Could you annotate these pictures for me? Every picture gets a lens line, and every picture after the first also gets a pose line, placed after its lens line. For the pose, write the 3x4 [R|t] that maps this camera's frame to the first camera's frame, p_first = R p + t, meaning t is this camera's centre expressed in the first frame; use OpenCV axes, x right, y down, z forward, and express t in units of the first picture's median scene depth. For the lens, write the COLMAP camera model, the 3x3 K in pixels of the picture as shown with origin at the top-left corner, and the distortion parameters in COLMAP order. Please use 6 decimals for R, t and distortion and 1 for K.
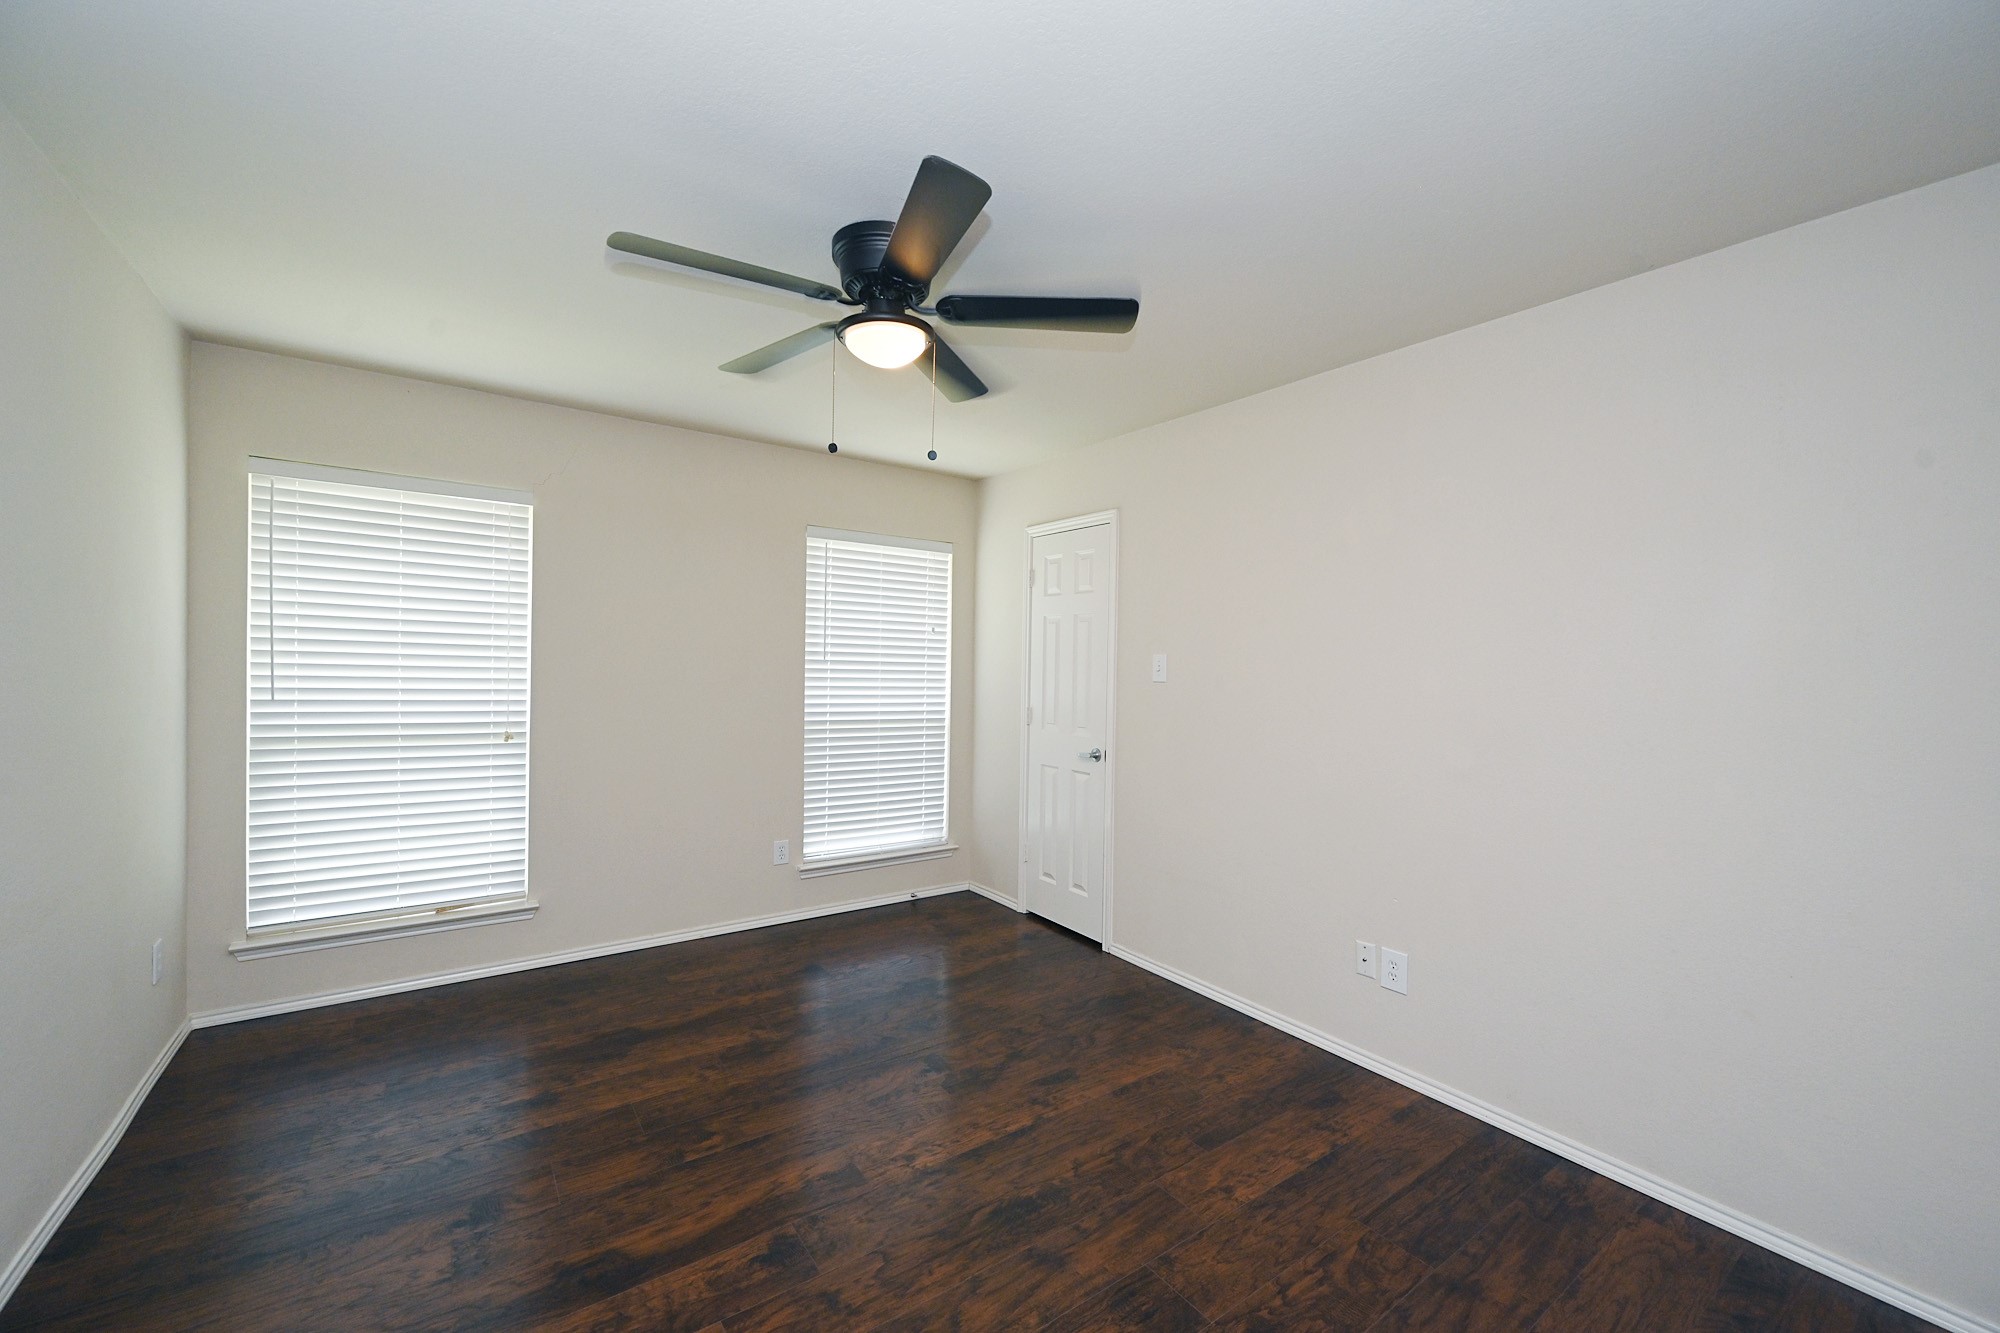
lens RADIAL K [[784.8, 0, 997.2], [0, 784.8, 663.4], [0, 0, 1]] dist [-0.000871, 0.001033]
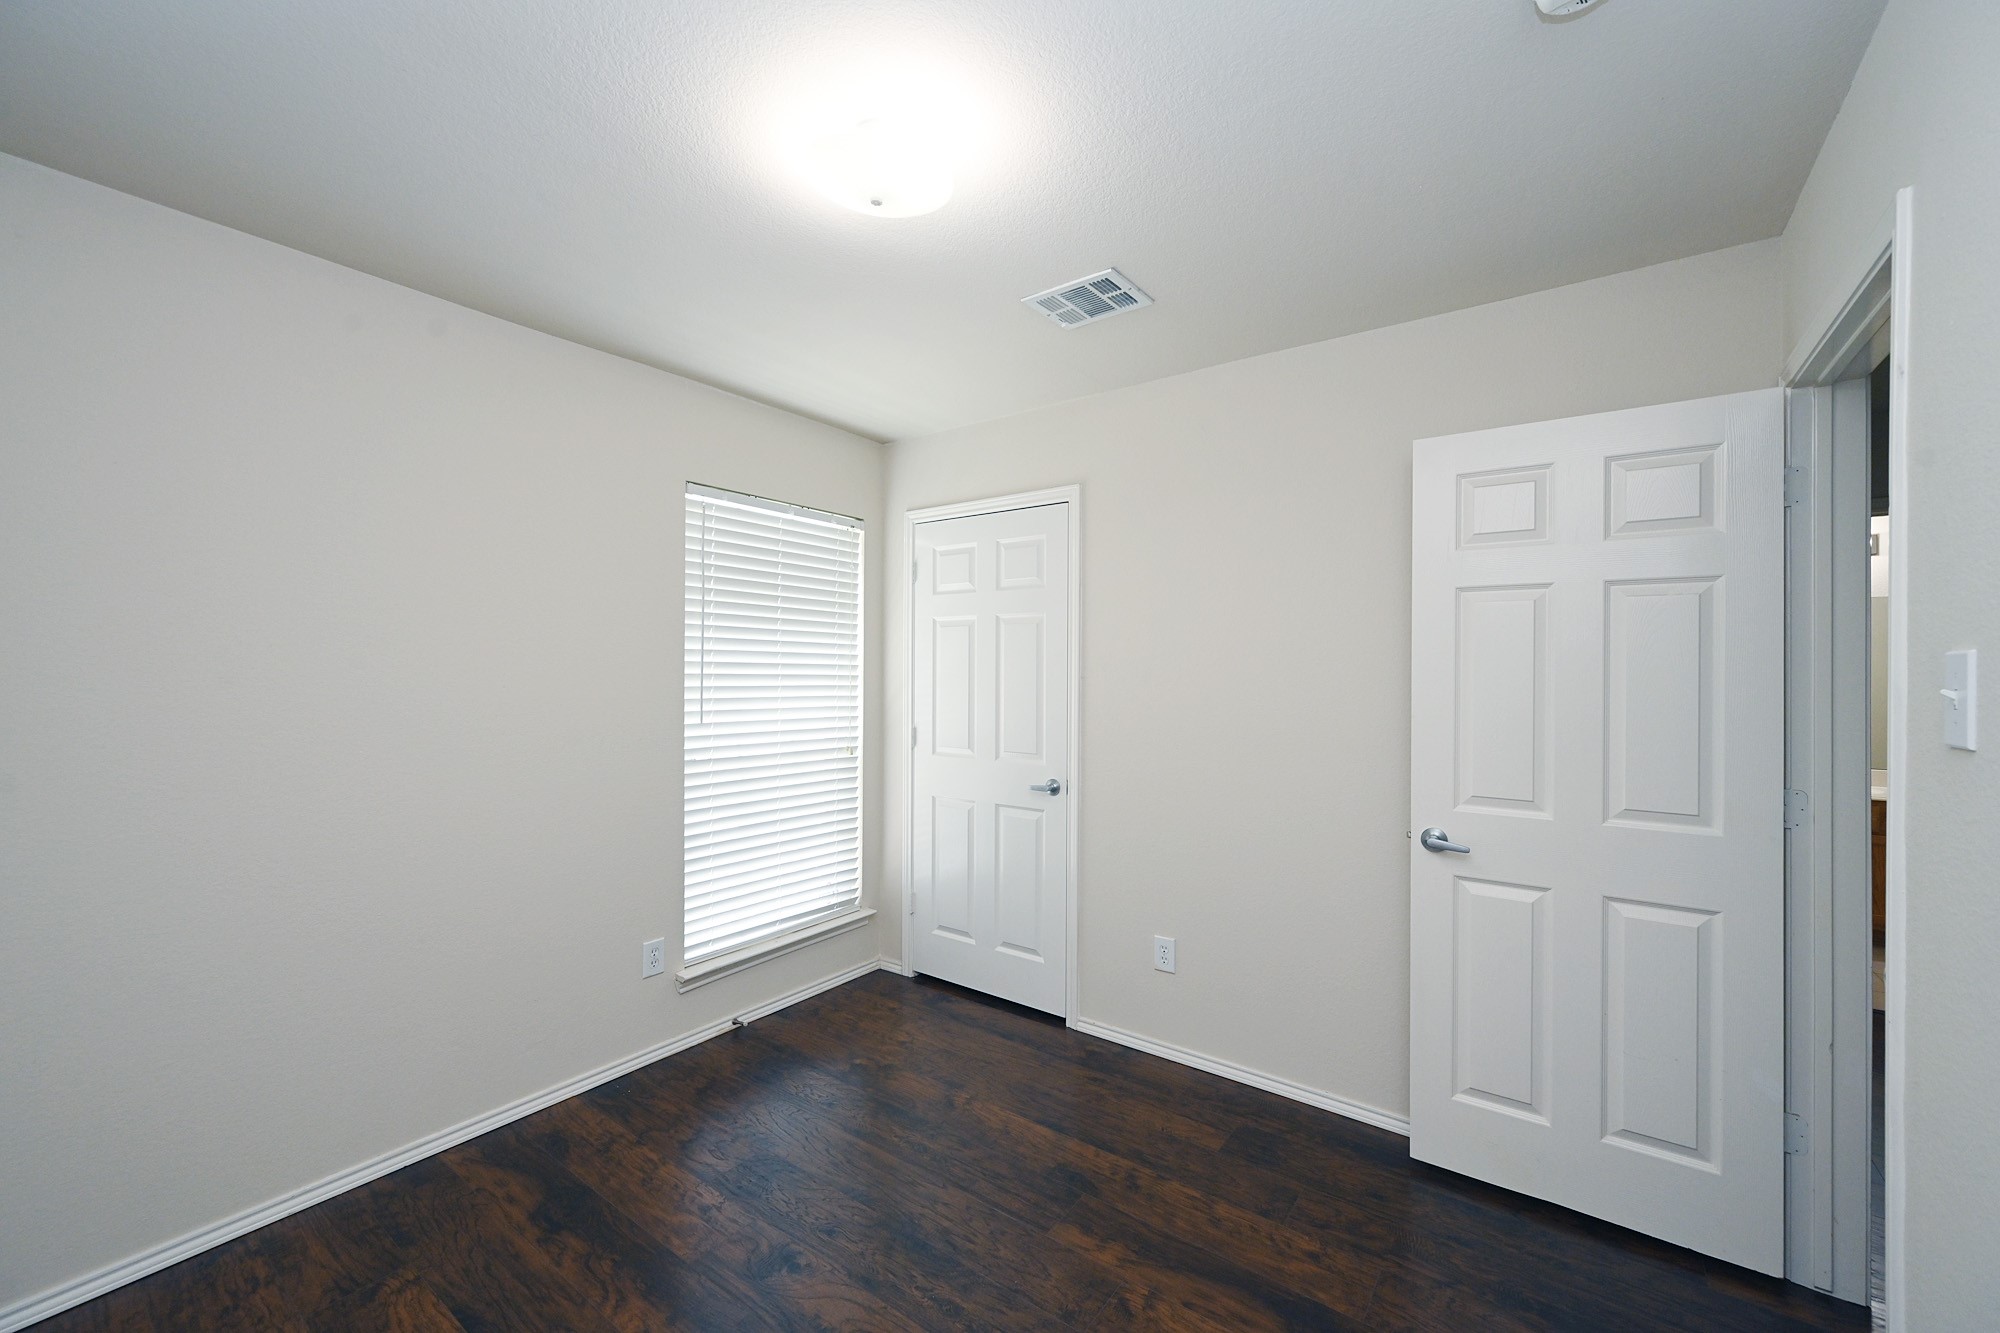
lens RADIAL K [[784.8, 0, 1015.6], [0, 784.8, 665.9], [0, 0, 1]] dist [-0.000871, 0.001033]
pose [[0.946420, -0.009818, 0.322790, -0.155554], [0.012248, 0.999910, -0.005497, -0.003750], [-0.322706, 0.009156, 0.946455, 0.218792]]
